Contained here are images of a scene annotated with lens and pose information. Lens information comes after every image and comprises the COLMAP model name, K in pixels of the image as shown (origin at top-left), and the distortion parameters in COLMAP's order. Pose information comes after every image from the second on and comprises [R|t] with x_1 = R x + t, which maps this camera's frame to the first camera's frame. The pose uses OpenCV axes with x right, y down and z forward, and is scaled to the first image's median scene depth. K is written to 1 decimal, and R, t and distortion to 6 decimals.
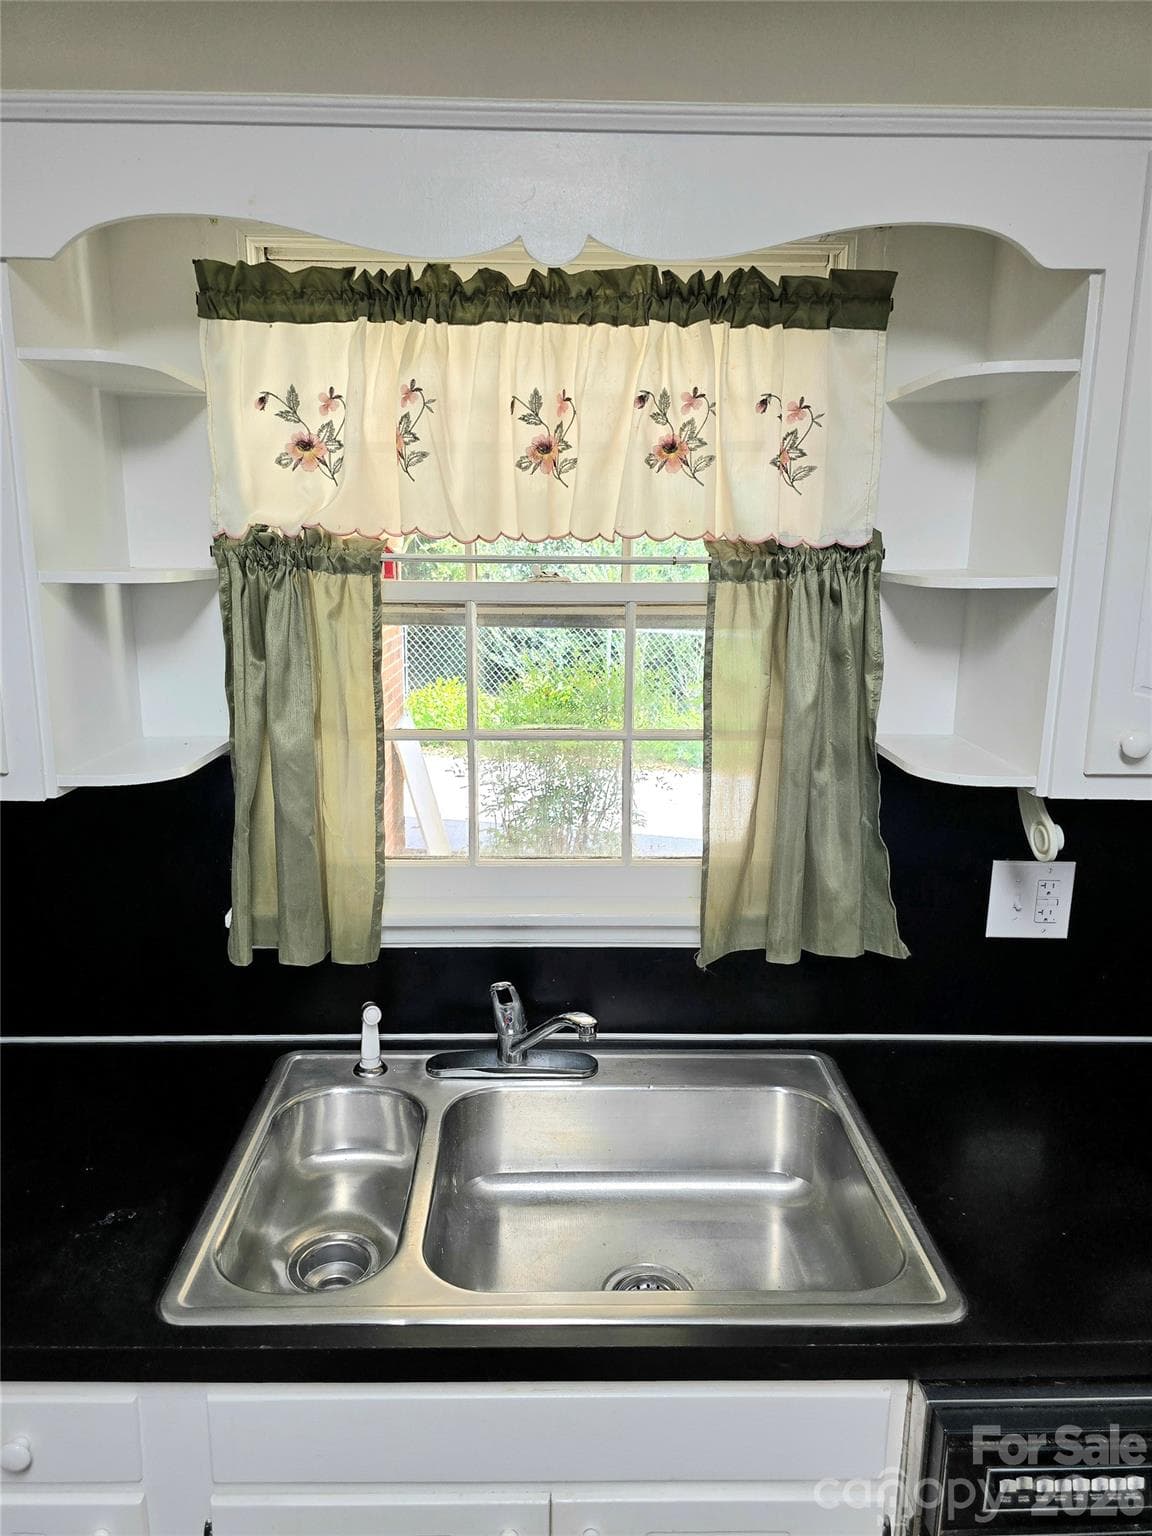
lens RADIAL K [[1028.3, 0, 578.1], [0, 1028.3, 771.1], [0, 0, 1]] dist [0.048480, -0.018670]
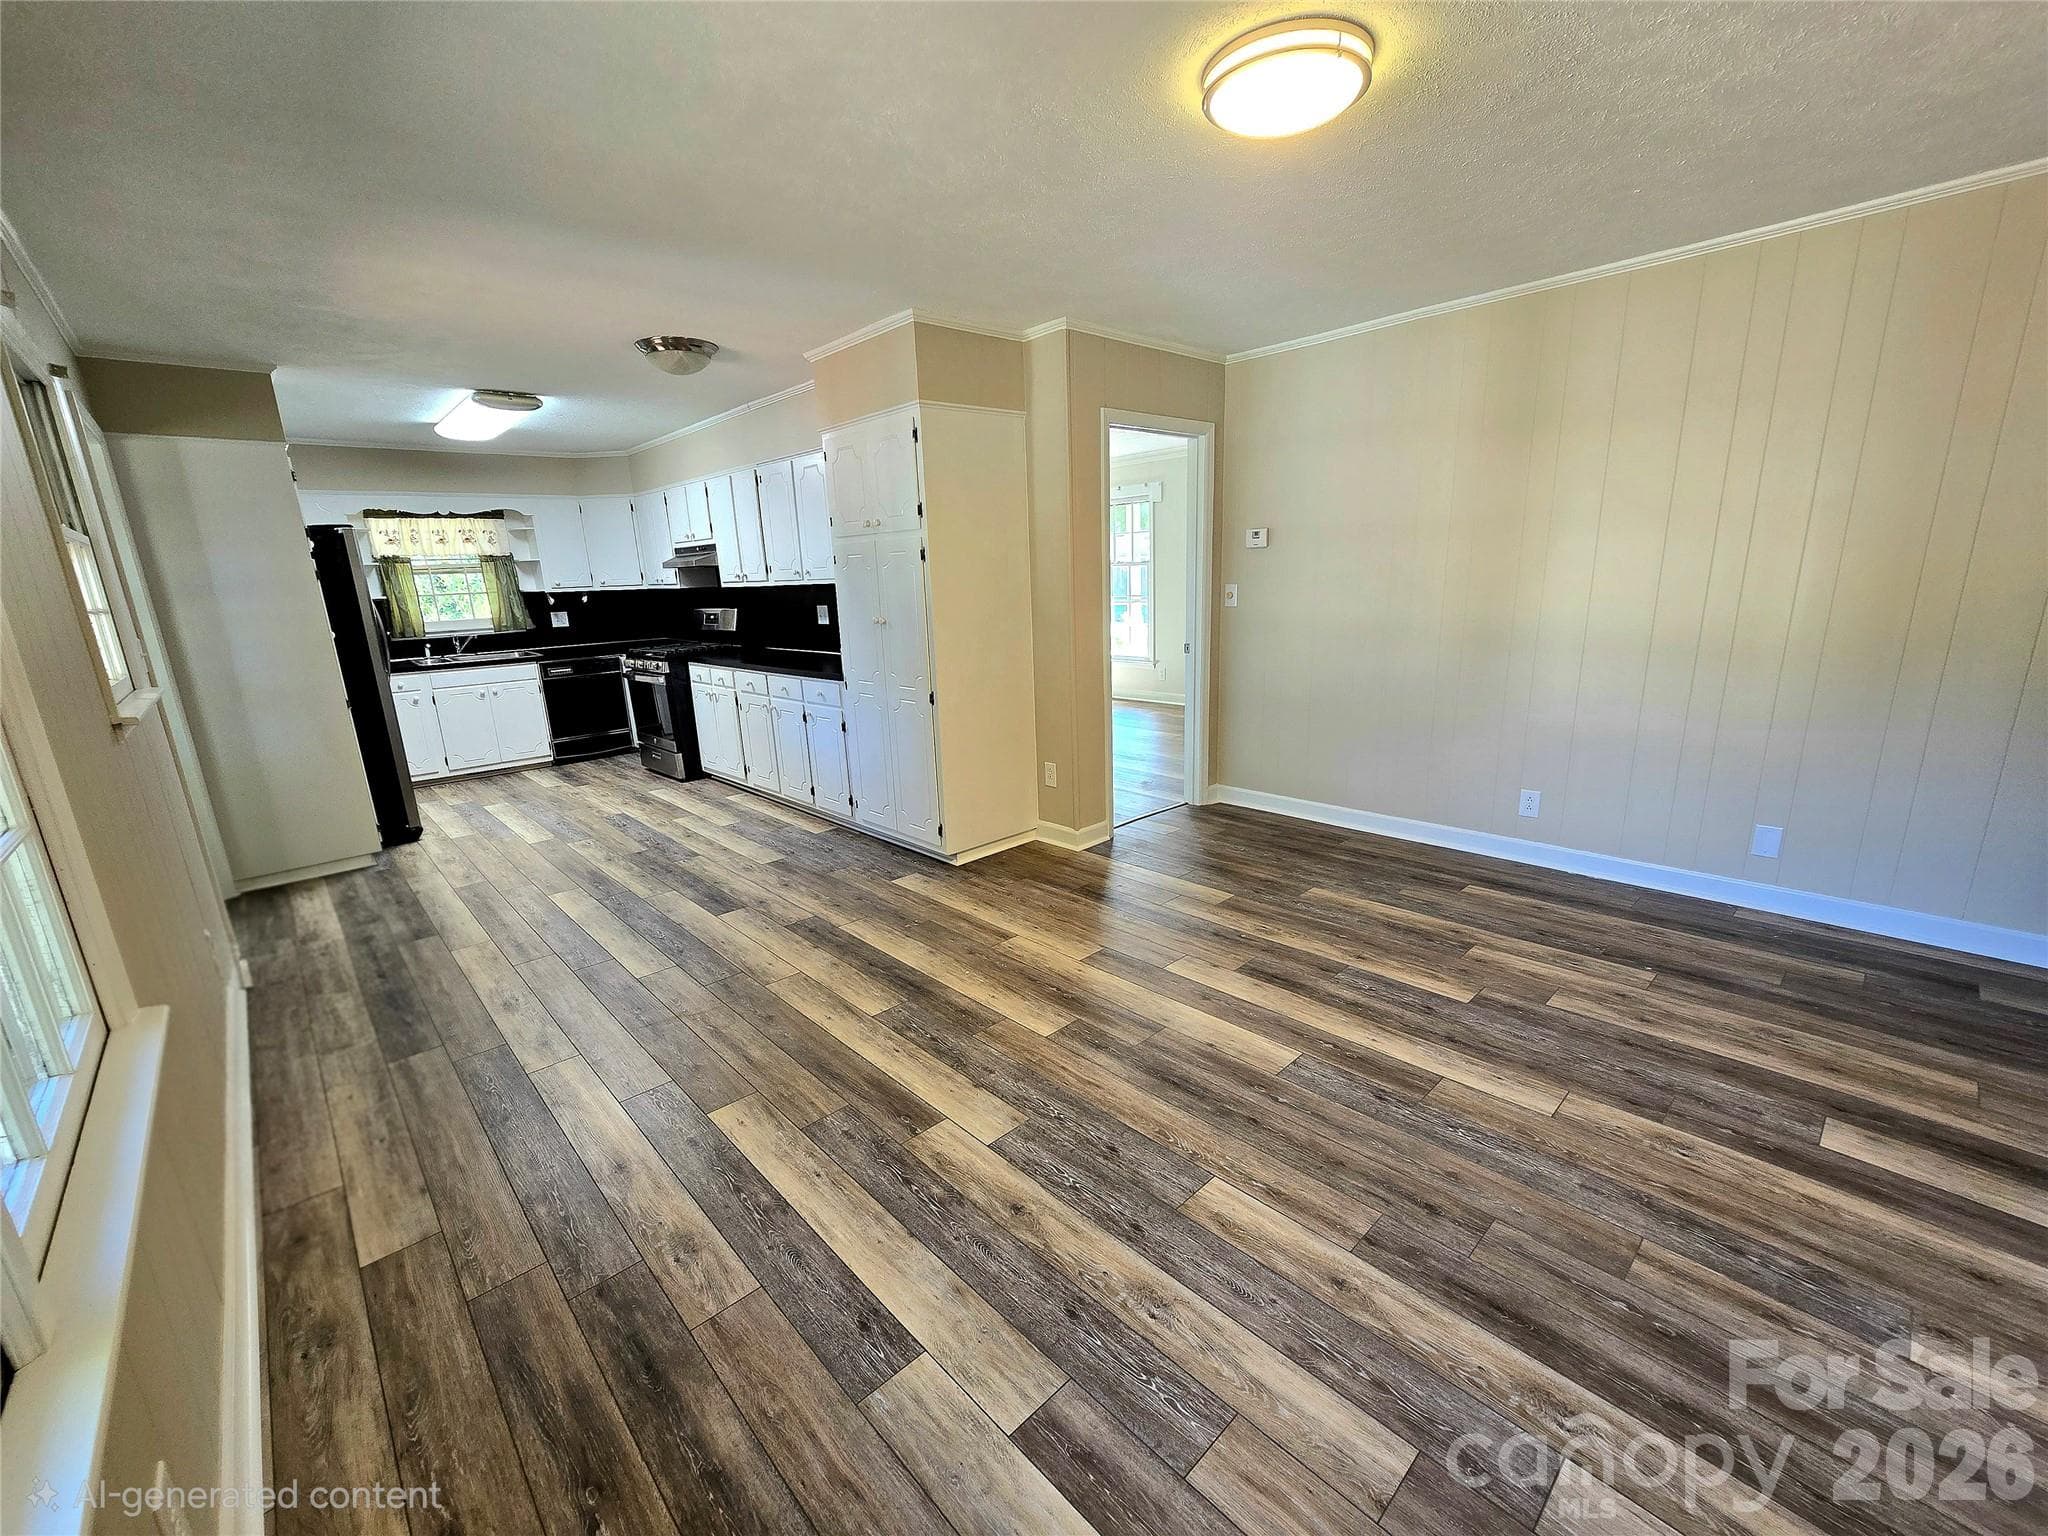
lens RADIAL K [[838.8, 0, 1024.6], [0, 838.8, 778.2], [0, 0, 1]] dist [-0.002279, 0.000285]
pose [[0.725233, -0.205801, 0.657026, -0.983173], [0.168494, 0.978315, 0.120453, 0.935830], [-0.667568, 0.023349, 0.744182, -4.445459]]
